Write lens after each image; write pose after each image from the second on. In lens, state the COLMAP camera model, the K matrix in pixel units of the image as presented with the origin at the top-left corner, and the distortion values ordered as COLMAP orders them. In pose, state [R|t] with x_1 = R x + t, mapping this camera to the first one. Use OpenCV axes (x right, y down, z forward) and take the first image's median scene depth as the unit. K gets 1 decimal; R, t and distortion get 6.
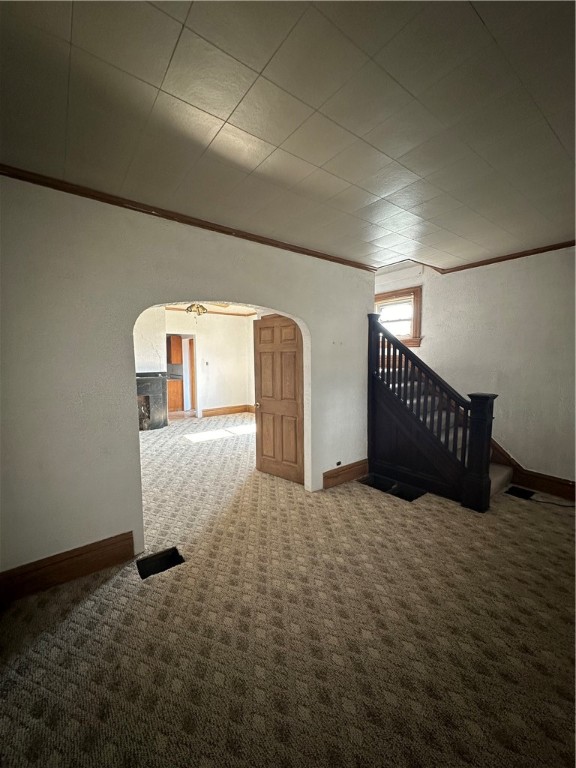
lens RADIAL K [[306.1, 0, 288.0], [0, 306.1, 384.0], [0, 0, 1]] dist [0.002301, 0.001024]
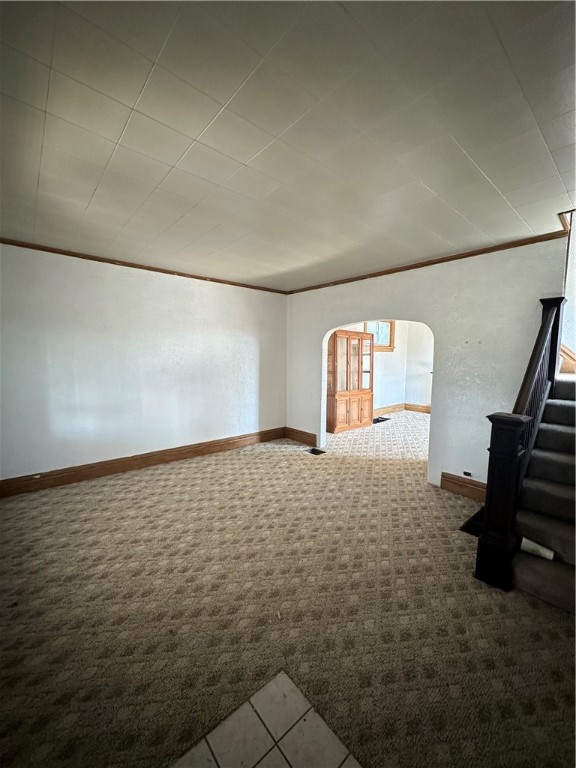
lens RADIAL K [[306.1, 0, 288.0], [0, 306.1, 384.0], [0, 0, 1]] dist [0.002301, 0.001024]
pose [[0.073651, 0.102371, -0.992016, 1.411707], [-0.098142, 0.990633, 0.094941, -0.056992], [0.992443, 0.090366, 0.083008, 0.518582]]
